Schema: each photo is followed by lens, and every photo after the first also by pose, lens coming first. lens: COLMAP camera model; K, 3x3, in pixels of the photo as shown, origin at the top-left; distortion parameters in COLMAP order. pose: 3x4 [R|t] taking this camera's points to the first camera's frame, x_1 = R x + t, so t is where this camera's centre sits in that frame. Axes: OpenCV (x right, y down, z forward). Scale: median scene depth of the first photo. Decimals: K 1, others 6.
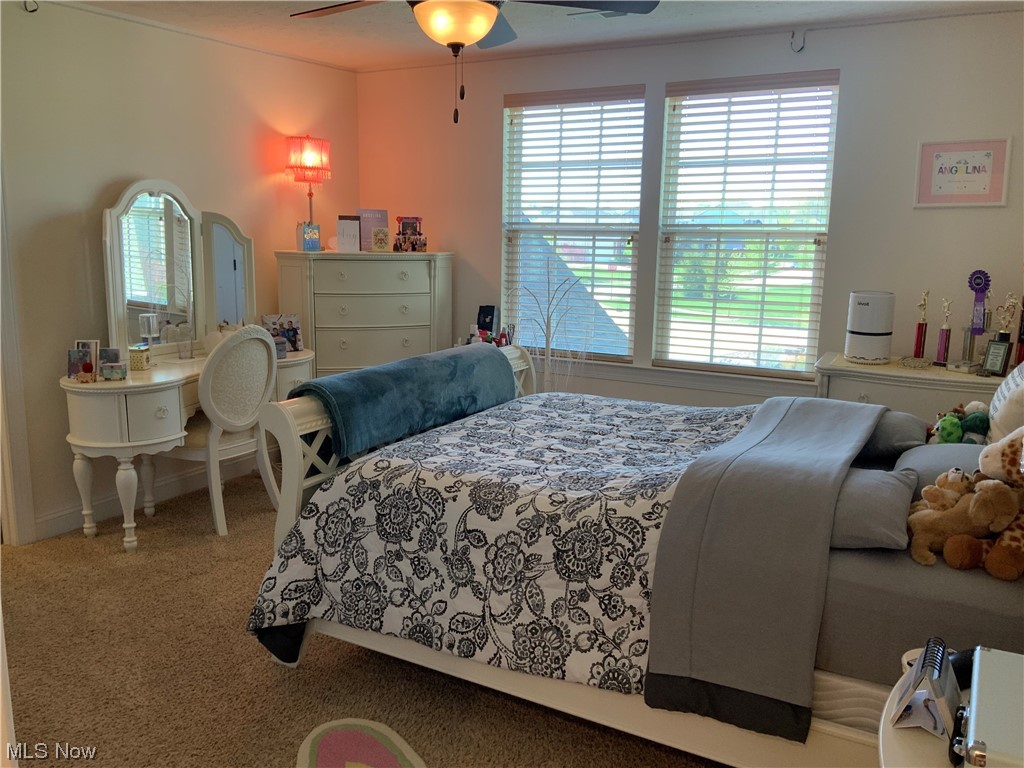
lens RADIAL K [[856.2, 0, 517.8], [0, 856.2, 389.8], [0, 0, 1]] dist [0.085494, -0.144888]
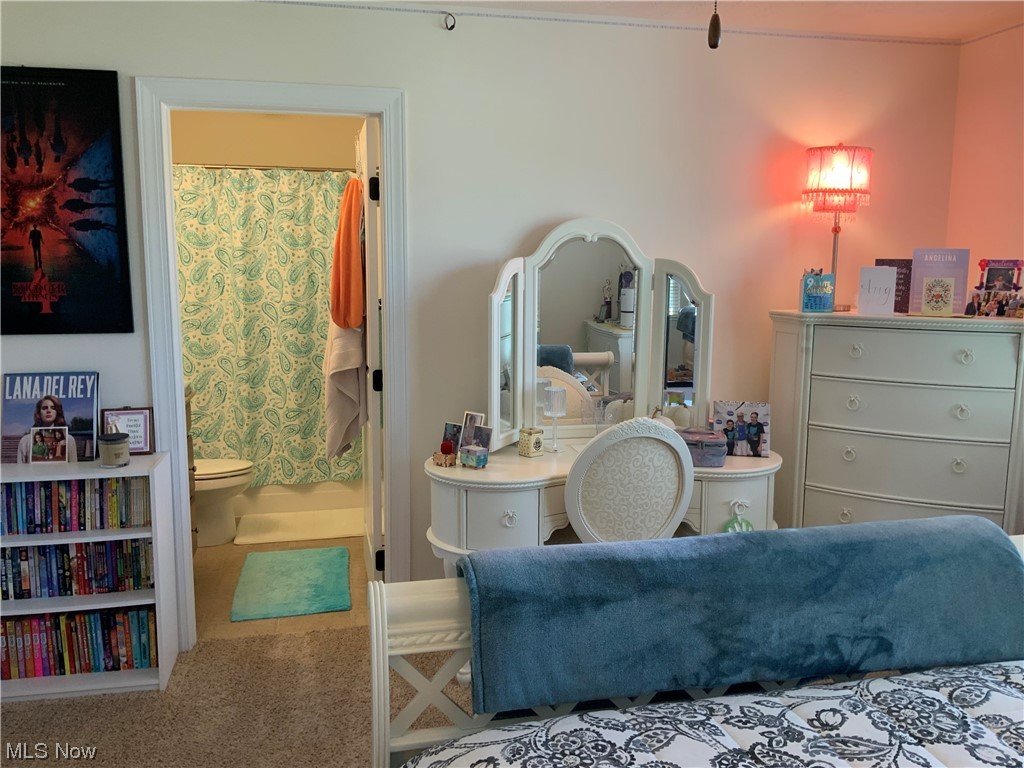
lens RADIAL K [[856.2, 0, 508.5], [0, 856.2, 379.4], [0, 0, 1]] dist [0.085494, -0.144888]
pose [[0.662524, 0.094377, -0.743071, 0.115864], [-0.138615, 0.990344, 0.002194, -0.080405], [0.736103, 0.101547, 0.669208, 0.391666]]
